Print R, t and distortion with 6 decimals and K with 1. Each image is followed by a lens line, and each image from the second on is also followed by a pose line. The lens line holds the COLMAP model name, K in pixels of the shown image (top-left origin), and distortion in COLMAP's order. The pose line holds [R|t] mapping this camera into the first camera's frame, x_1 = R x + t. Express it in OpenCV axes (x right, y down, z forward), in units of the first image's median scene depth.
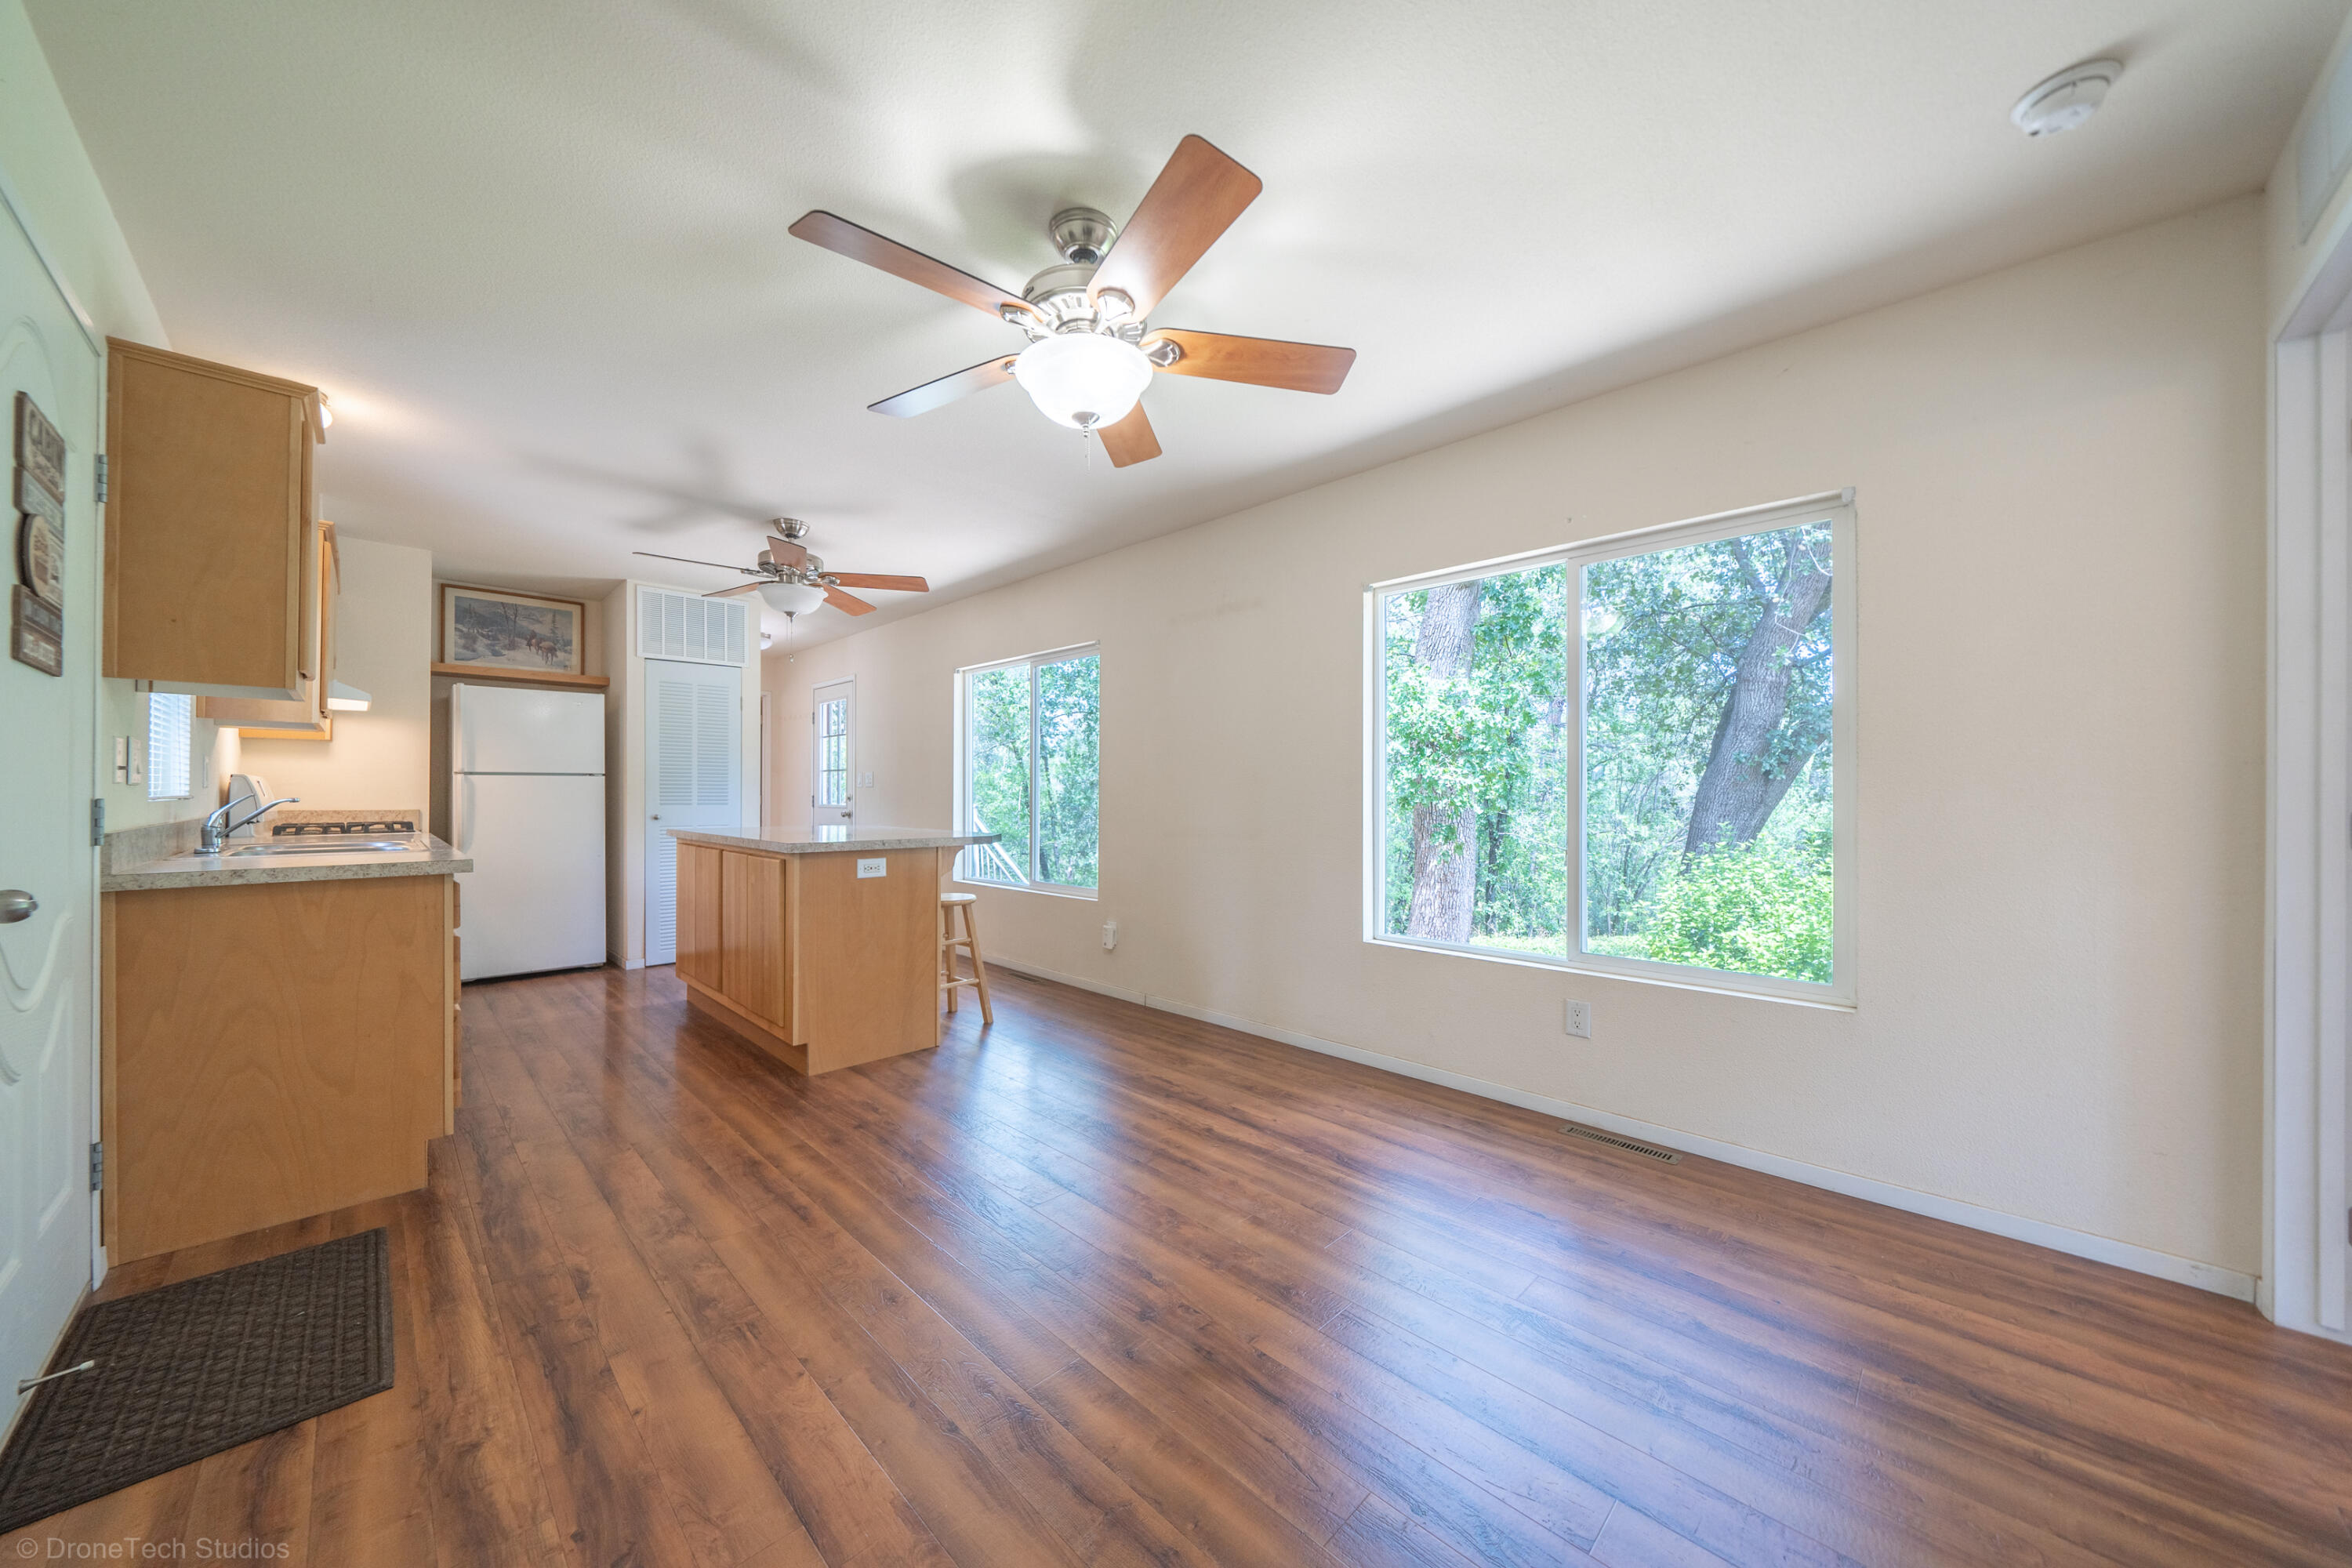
lens RADIAL K [[804.7, 0, 1171.9], [0, 804.7, 805.1], [0, 0, 1]] dist [-0.005275, 0.000405]
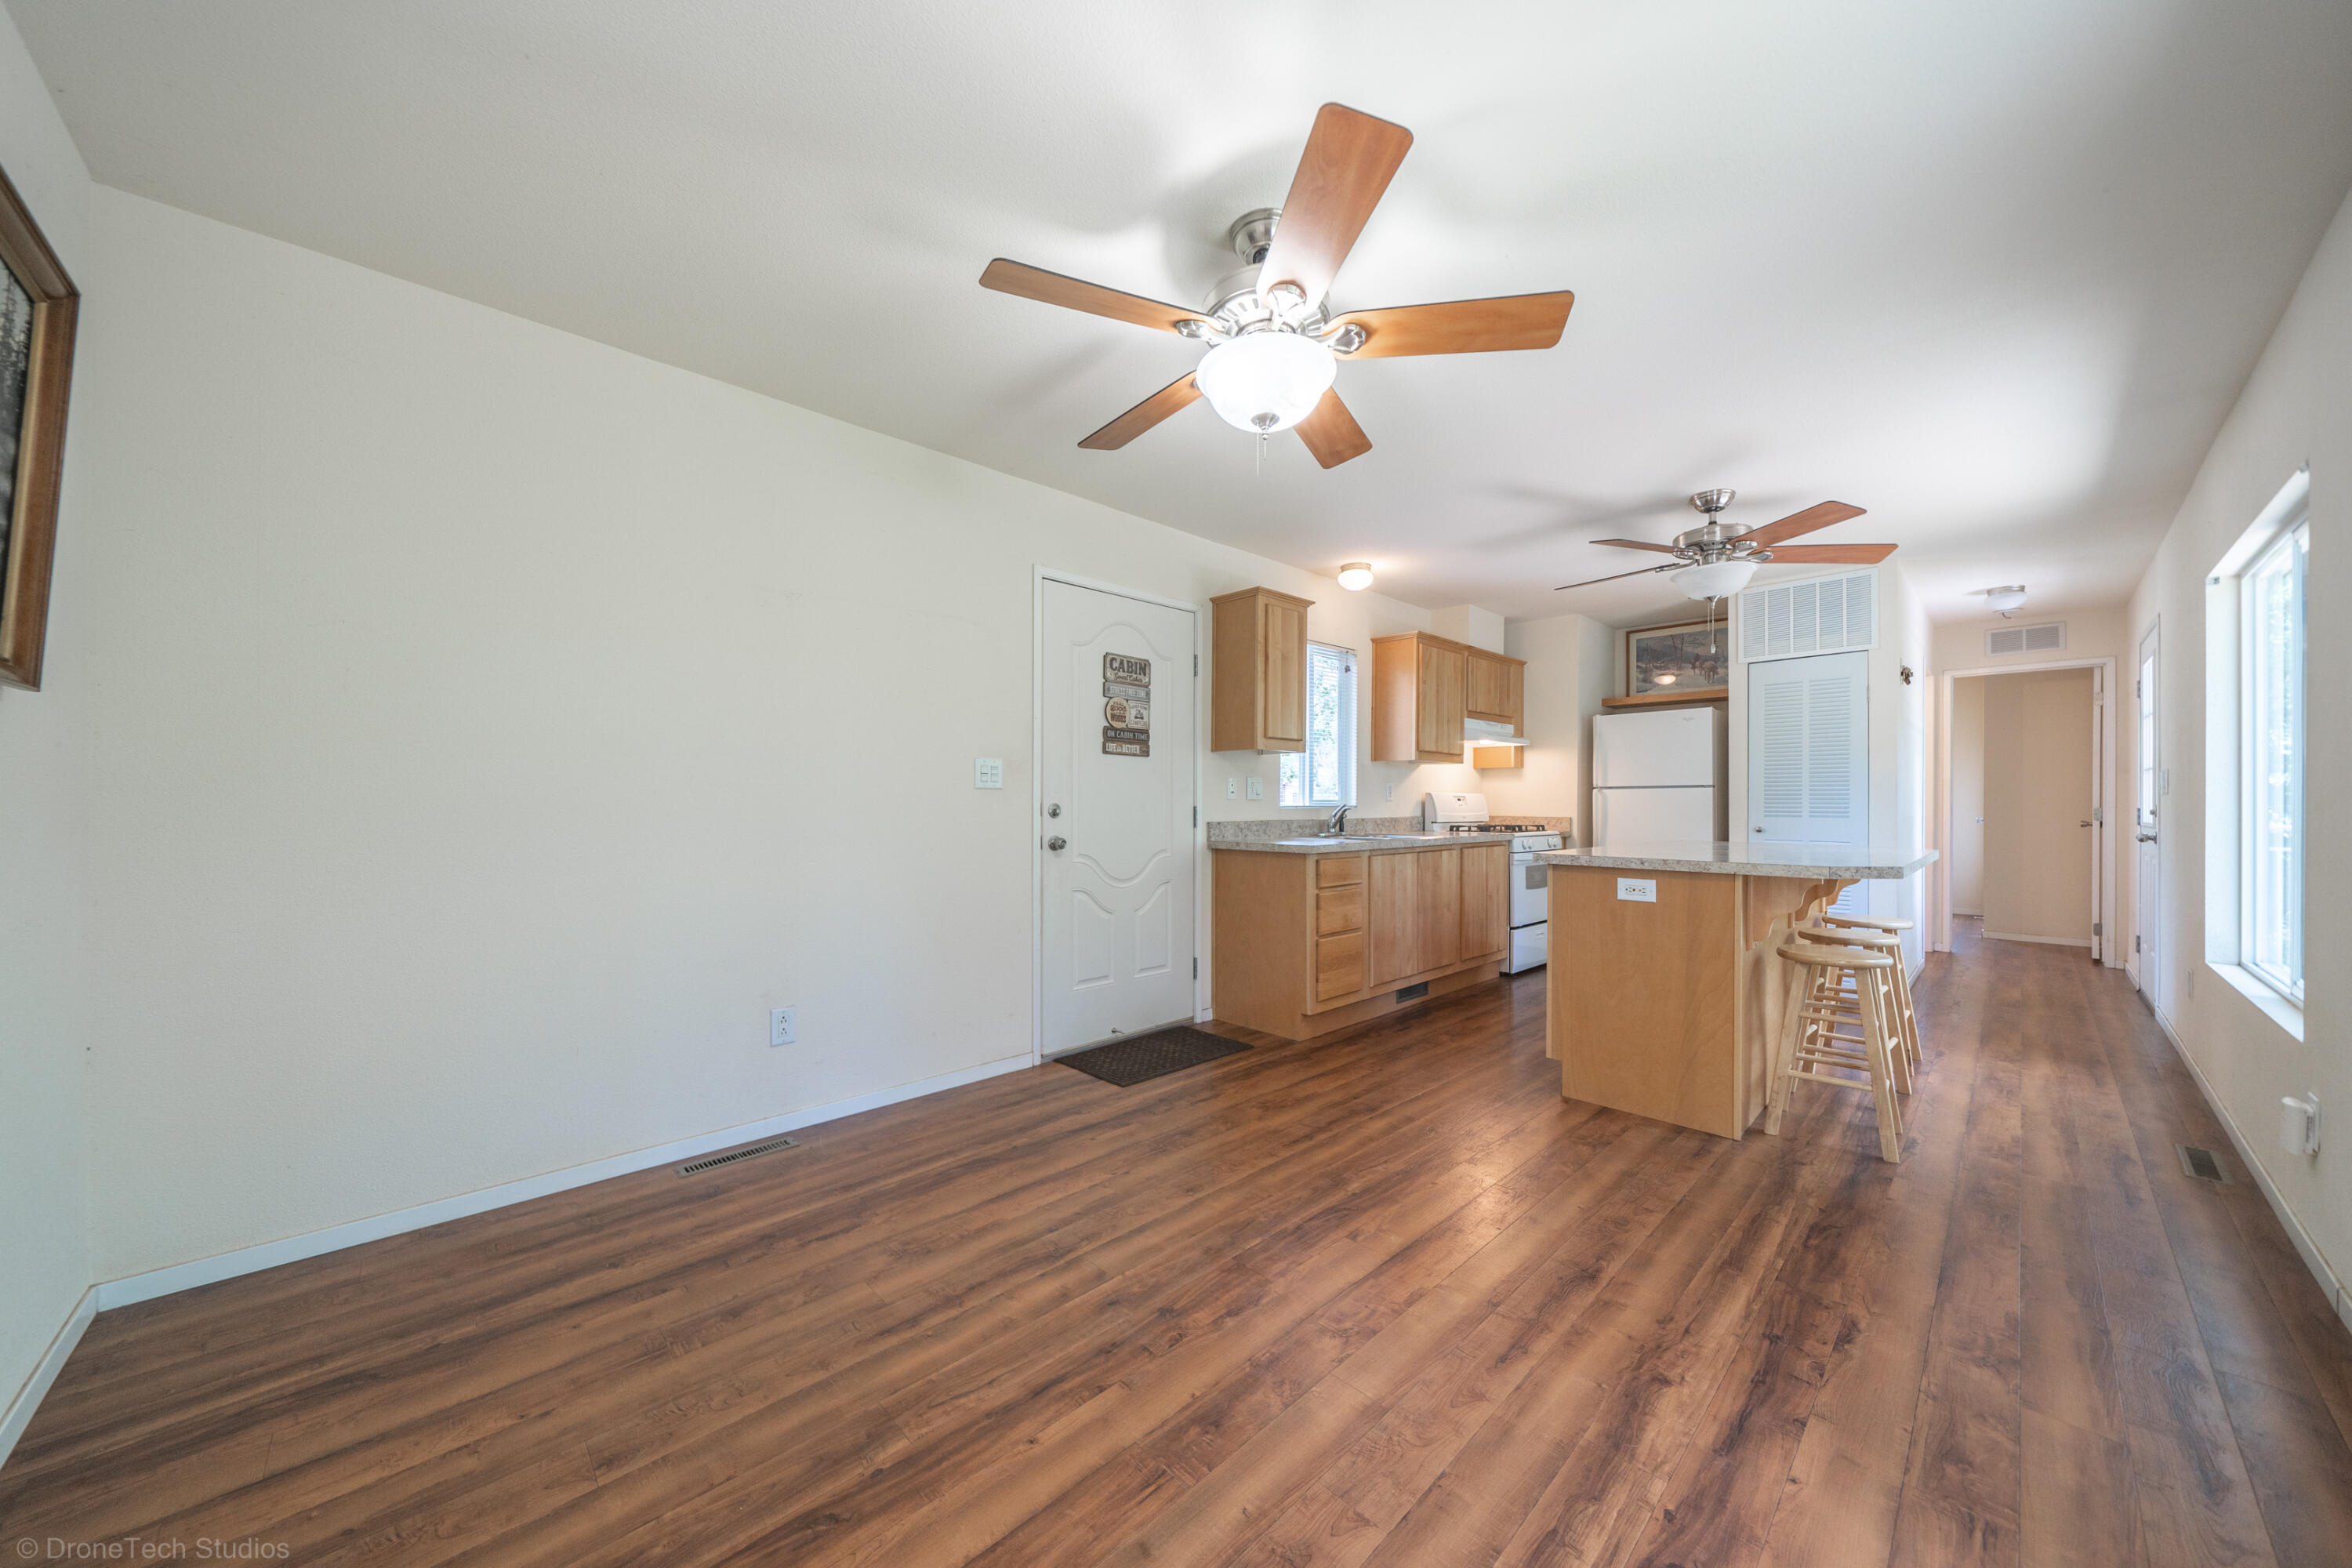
lens RADIAL K [[815.1, 0, 1176.0], [0, 815.1, 784.0], [0, 0, 1]] dist [0.008494, -0.000002]
pose [[-0.018372, -0.023918, -0.999545, 0.595449], [-0.014298, 0.999618, -0.023657, -0.009119], [0.999729, 0.013856, -0.018707, 0.589612]]
